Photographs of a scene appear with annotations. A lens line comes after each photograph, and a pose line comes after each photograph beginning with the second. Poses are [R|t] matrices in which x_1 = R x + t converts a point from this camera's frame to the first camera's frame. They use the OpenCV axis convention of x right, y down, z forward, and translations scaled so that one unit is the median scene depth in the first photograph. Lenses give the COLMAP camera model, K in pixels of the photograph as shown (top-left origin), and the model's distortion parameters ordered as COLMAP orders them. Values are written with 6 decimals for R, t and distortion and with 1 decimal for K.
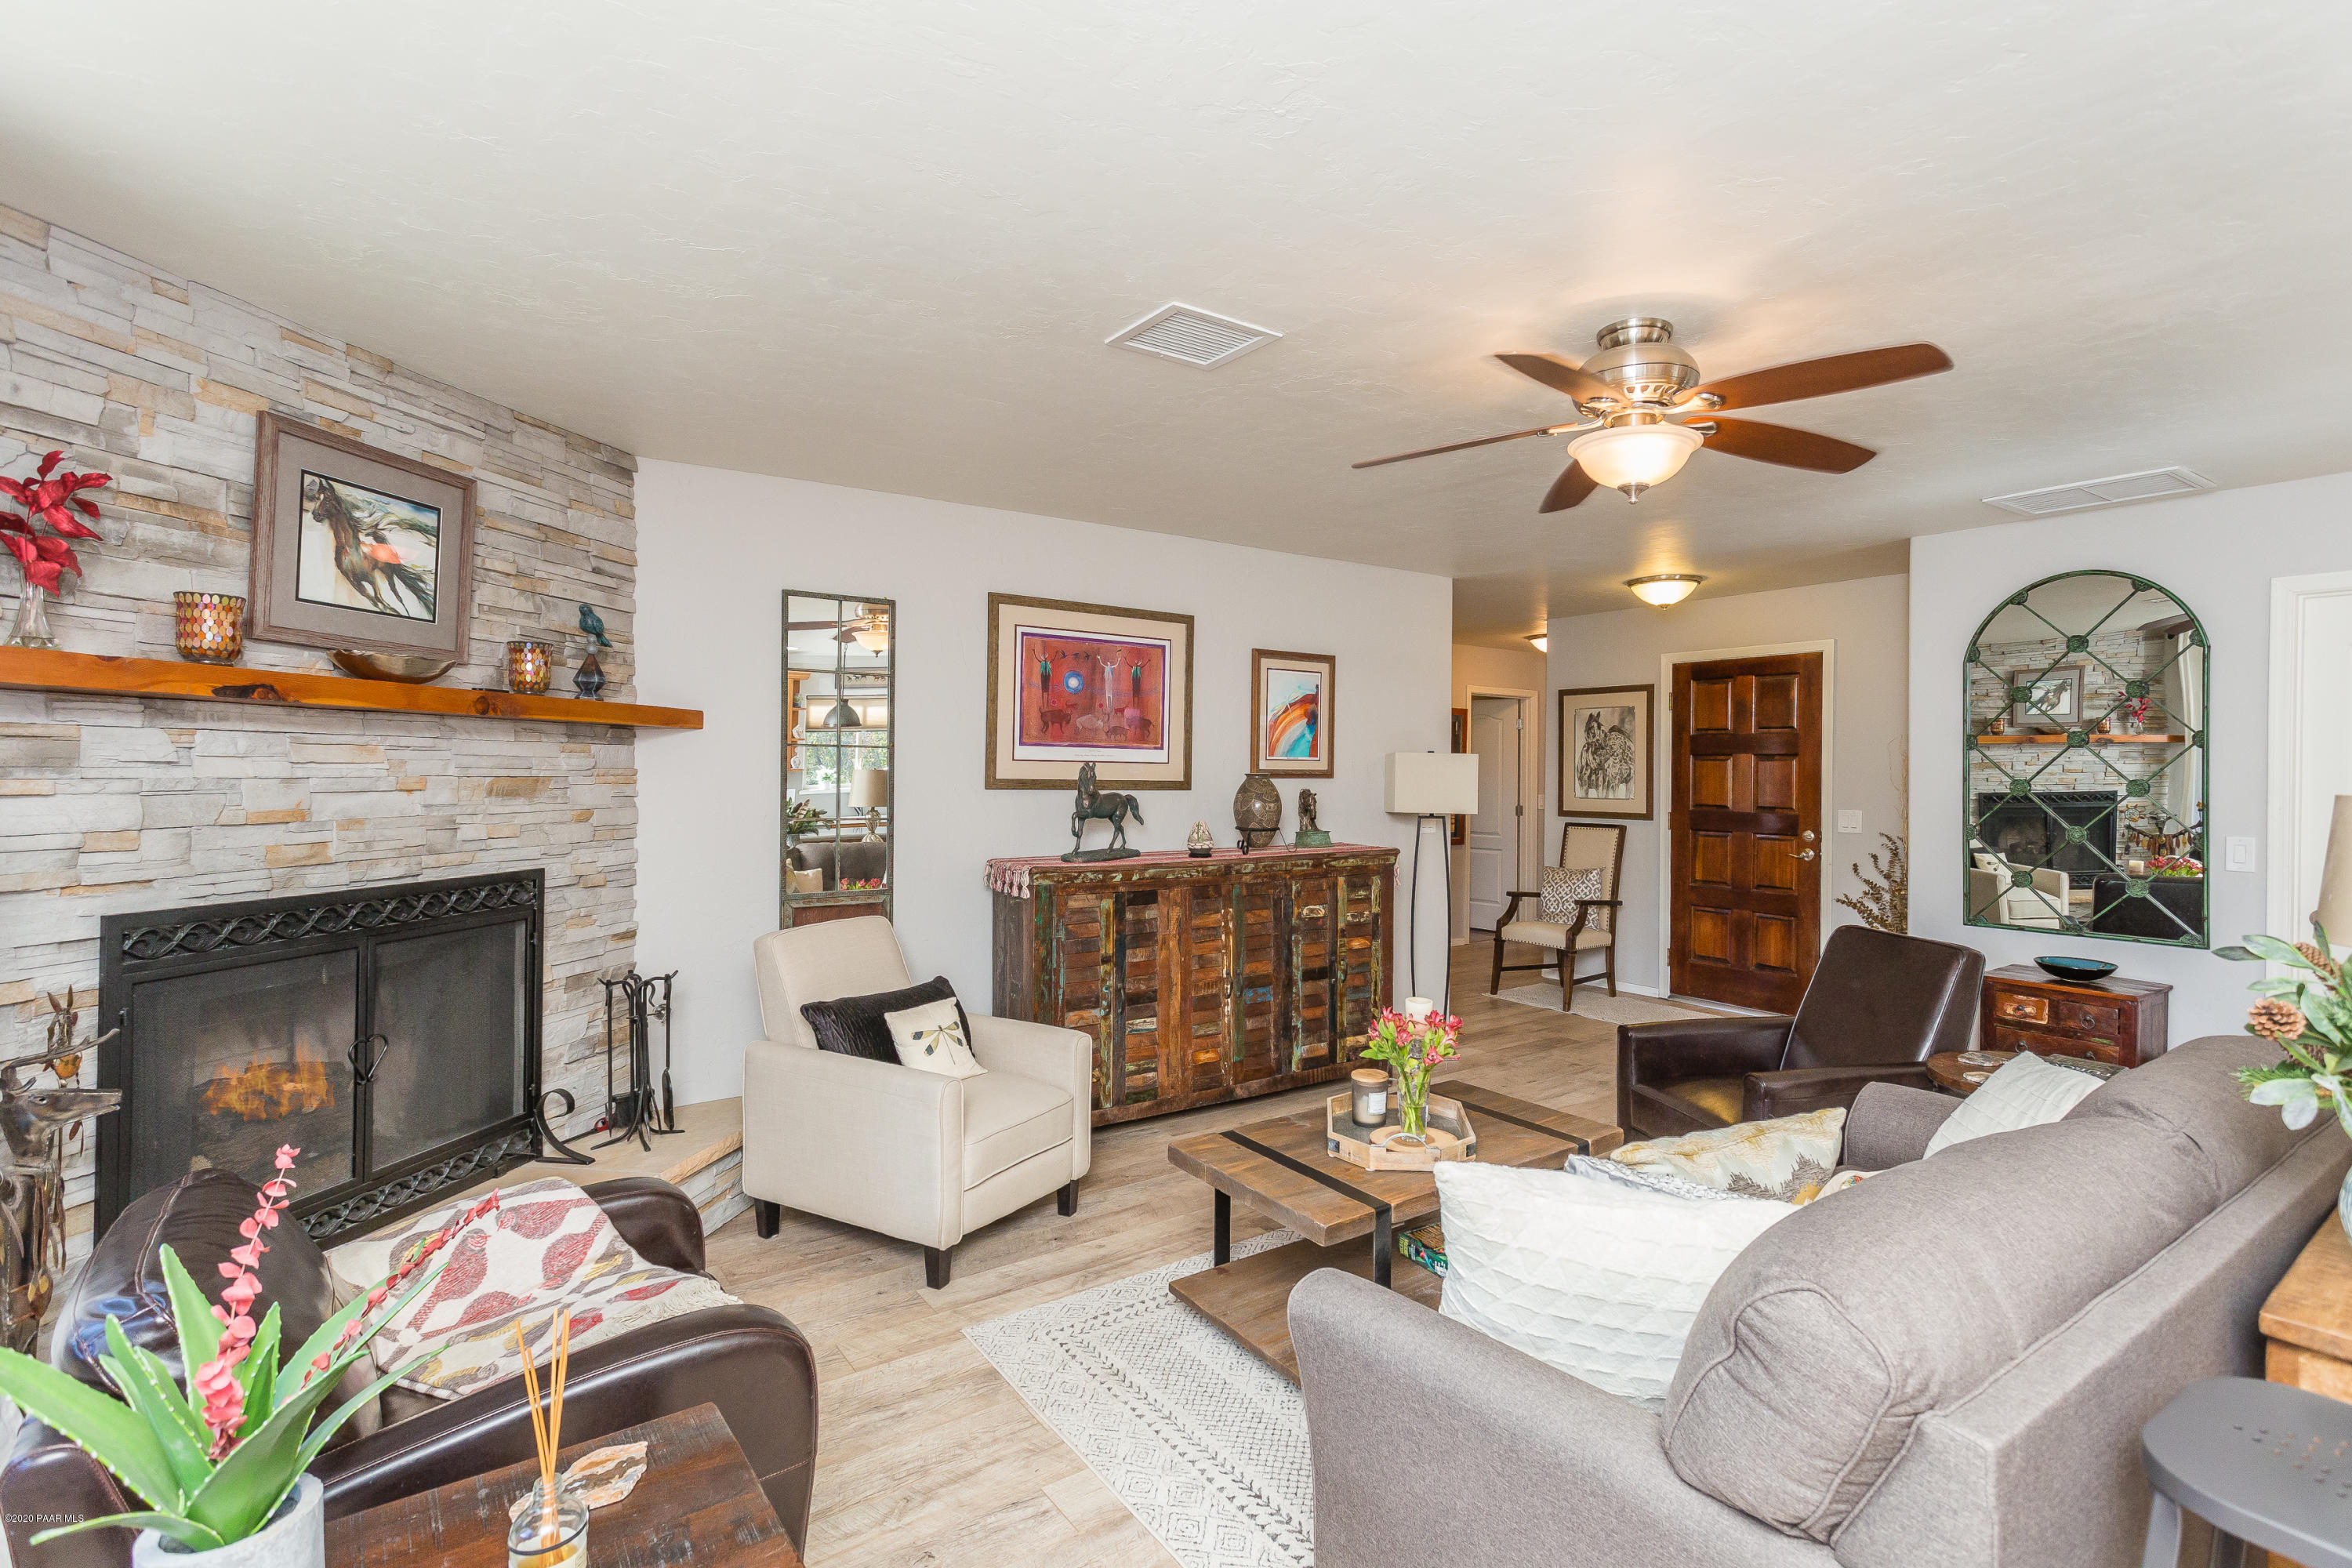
lens RADIAL K [[1103.0, 0, 1176.0], [0, 1103.0, 784.0], [0, 0, 1]] dist [-0.017361, 0.000168]
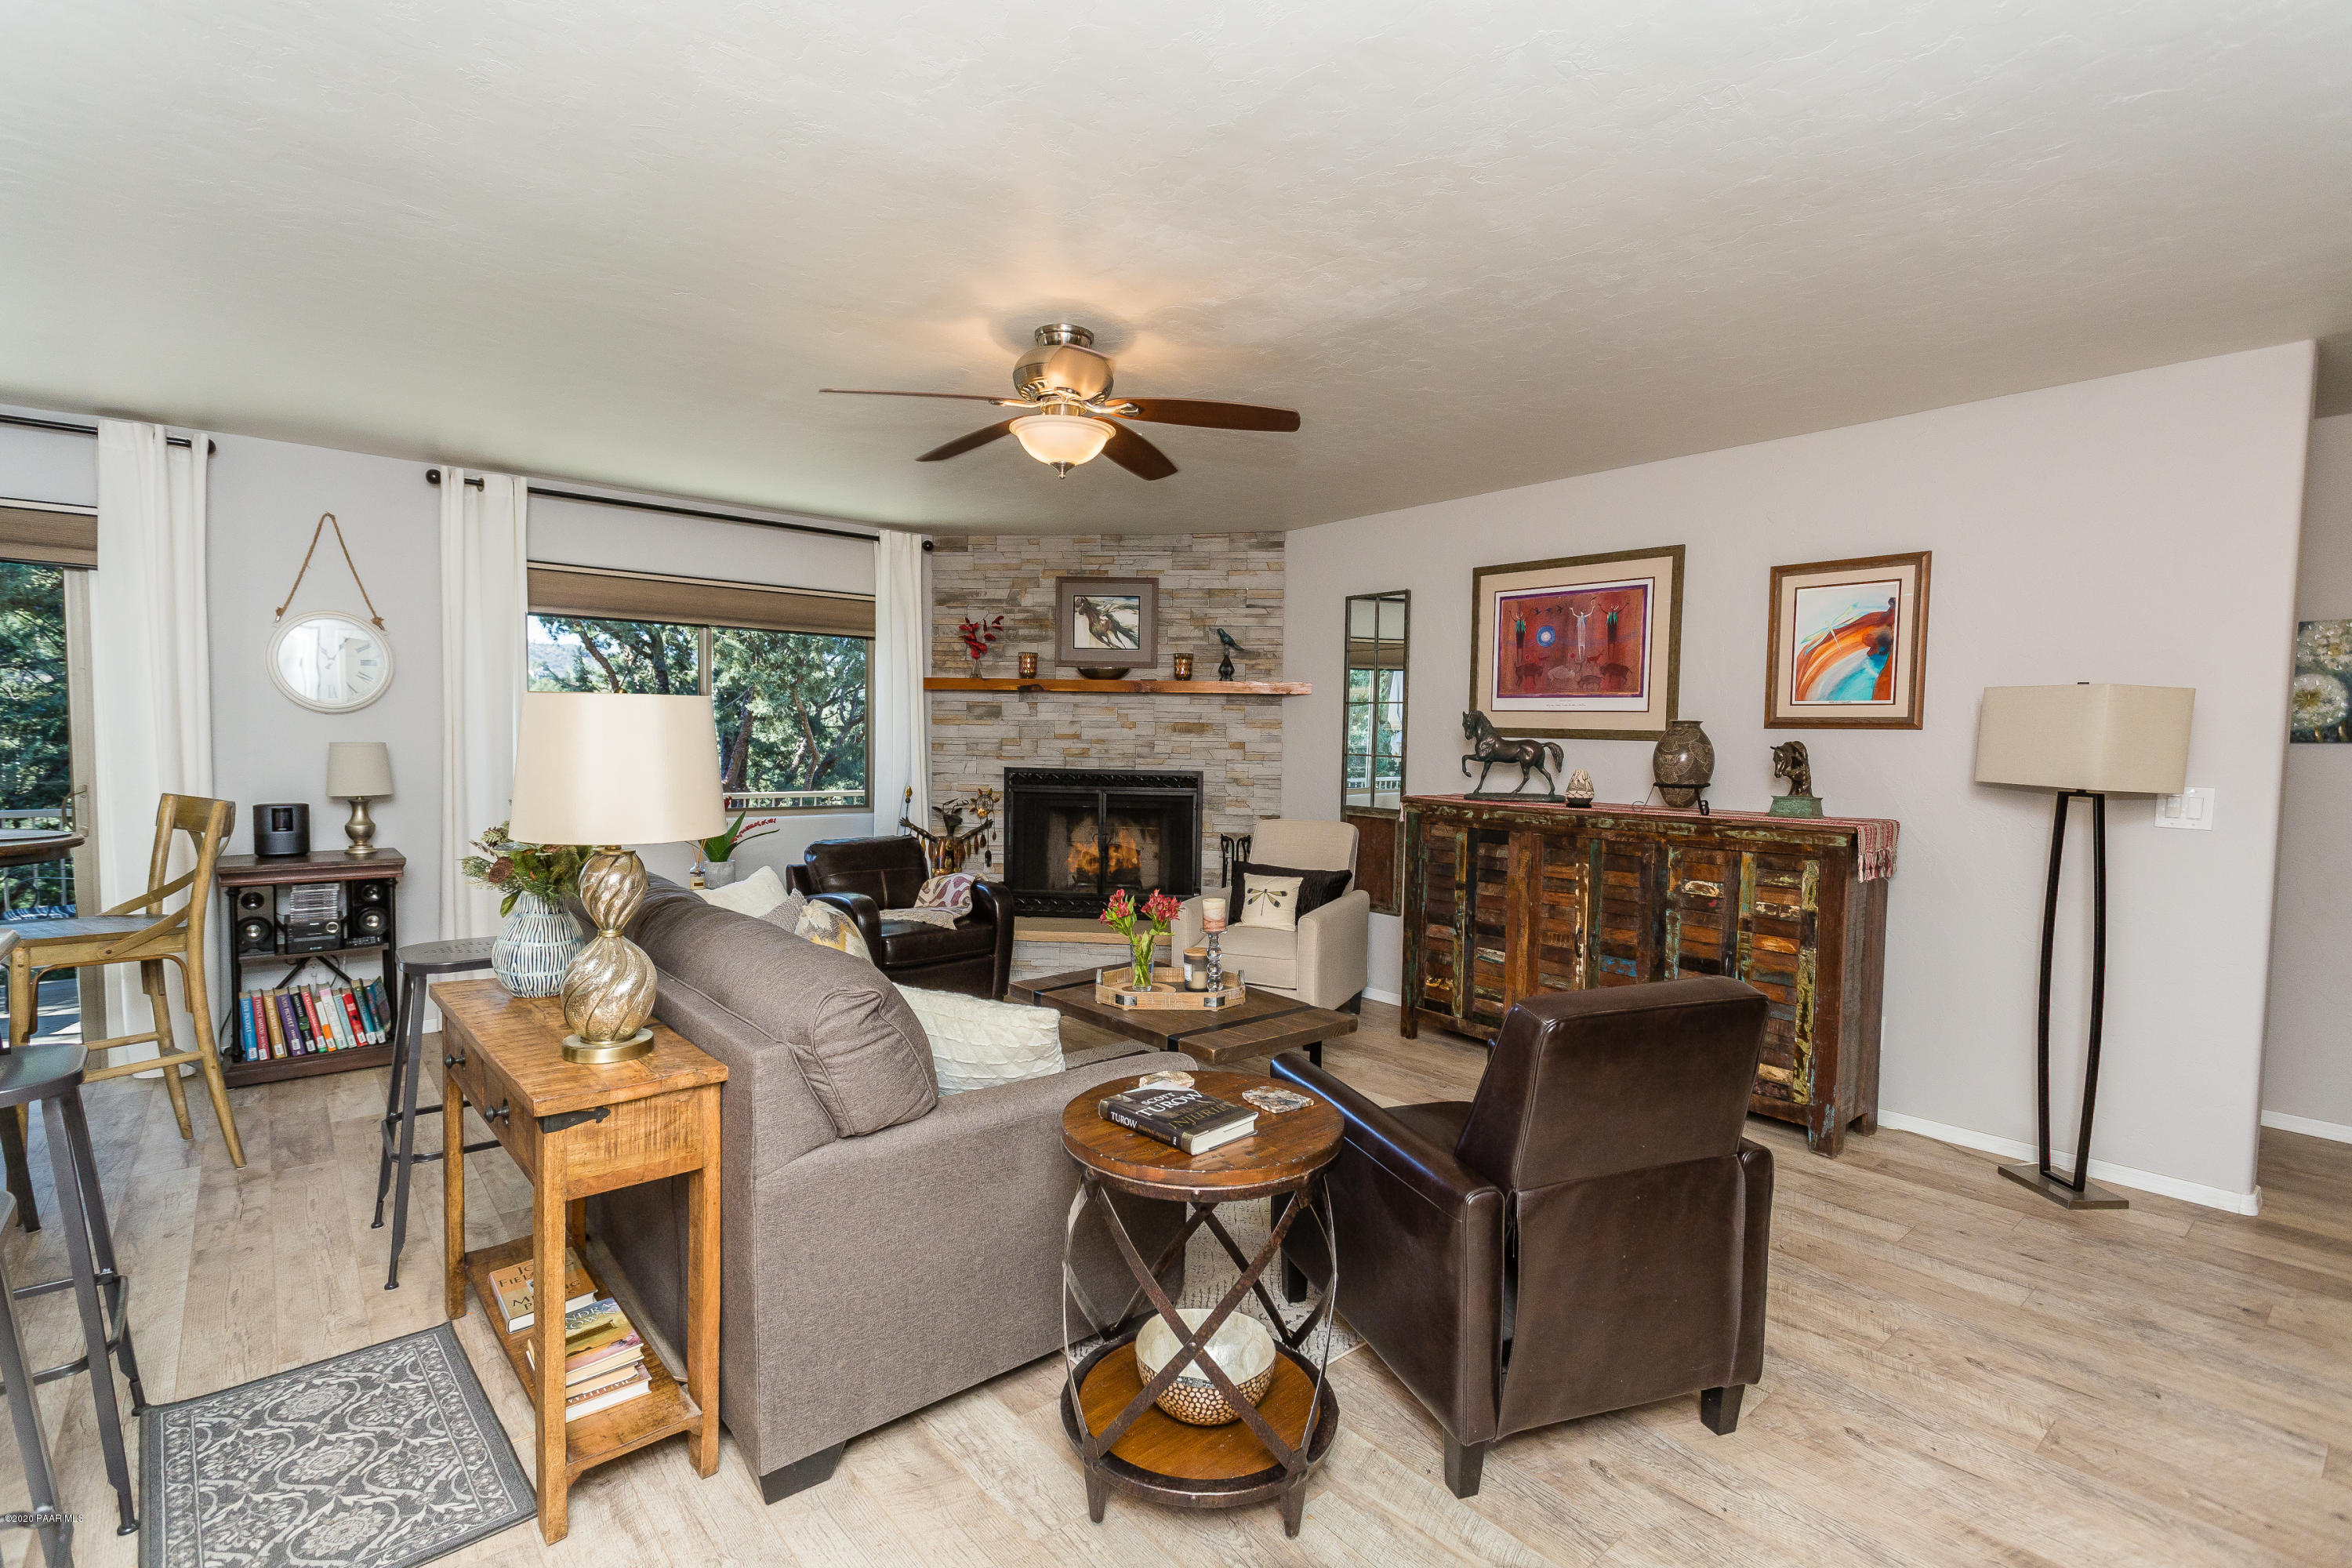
lens RADIAL K [[1077.5, 0, 1176.0], [0, 1077.5, 784.0], [0, 0, 1]] dist [0.001653, 0.000230]
pose [[0.098086, 0.045156, -0.994153, 0.928788], [-0.026163, 0.998742, 0.042783, 0.014838], [0.994834, 0.021814, 0.099144, 0.559729]]
